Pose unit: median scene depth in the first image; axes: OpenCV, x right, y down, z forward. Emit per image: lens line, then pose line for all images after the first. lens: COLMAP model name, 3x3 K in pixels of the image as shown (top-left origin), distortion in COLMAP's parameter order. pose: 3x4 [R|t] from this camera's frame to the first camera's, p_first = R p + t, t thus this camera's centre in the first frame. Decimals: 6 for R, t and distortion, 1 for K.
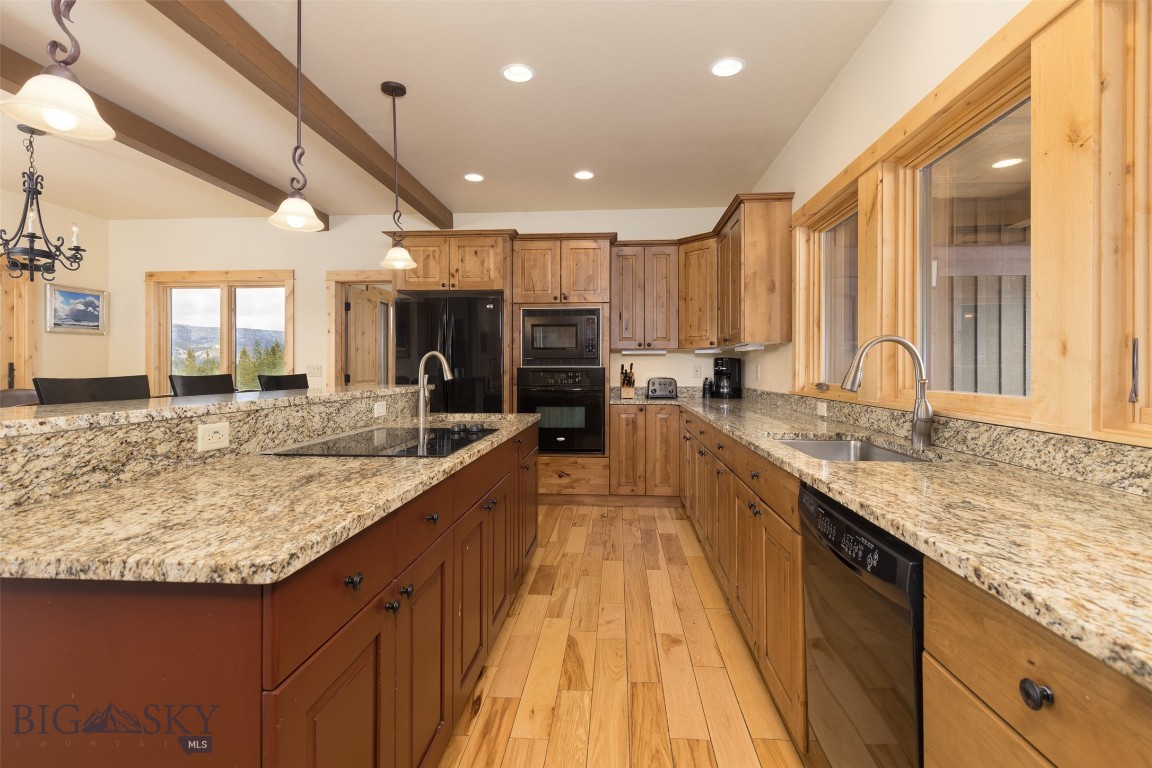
lens RADIAL K [[557.6, 0, 577.4], [0, 557.6, 363.7], [0, 0, 1]] dist [0.003858, -0.000414]
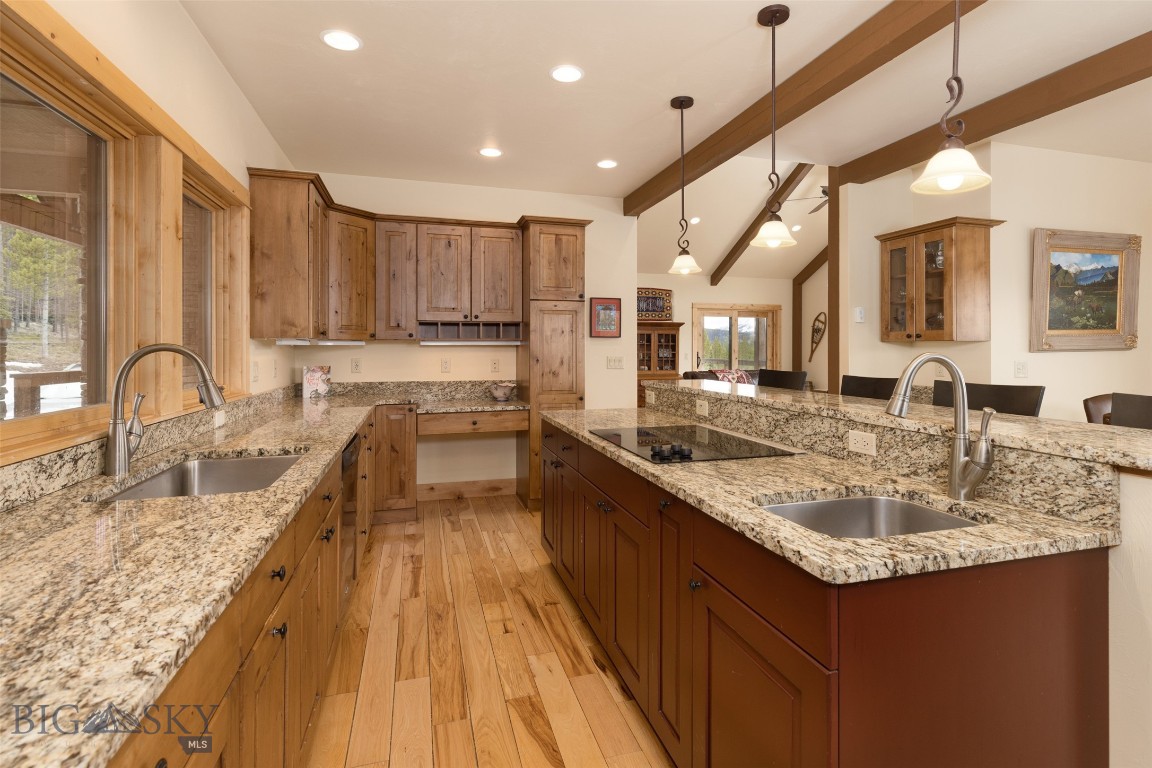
lens RADIAL K [[577.0, 0, 594.4], [0, 577.0, 348.5], [0, 0, 1]] dist [0.003667, -0.000167]
pose [[-0.931811, -0.000959, -0.362942, 0.111955], [0.001547, 0.999977, -0.006613, -0.015567], [0.362940, -0.006723, -0.931788, 0.894133]]
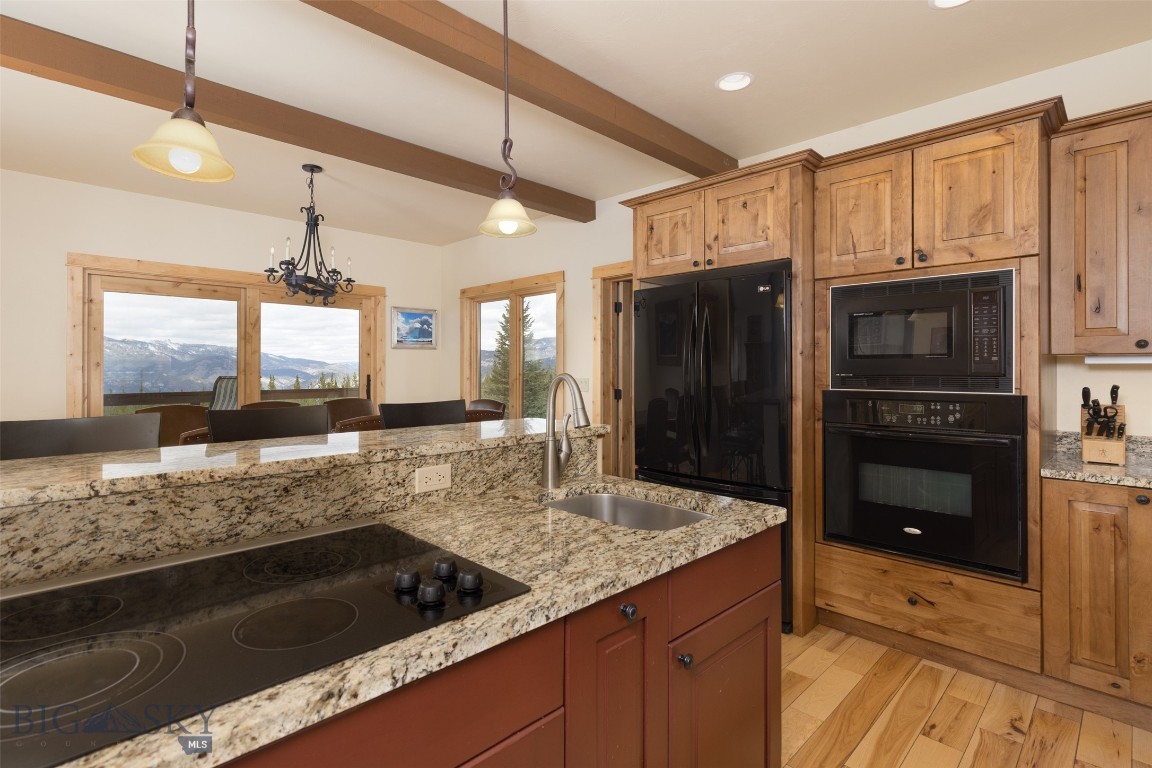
lens RADIAL K [[551.9, 0, 529.9], [0, 551.9, 364.1], [0, 0, 1]] dist [0.003503, -0.000393]
pose [[0.727566, -0.005290, -0.686017, 0.065164], [0.004796, 0.999985, -0.002624, -0.020508], [0.686021, -0.001381, 0.727581, 0.383364]]
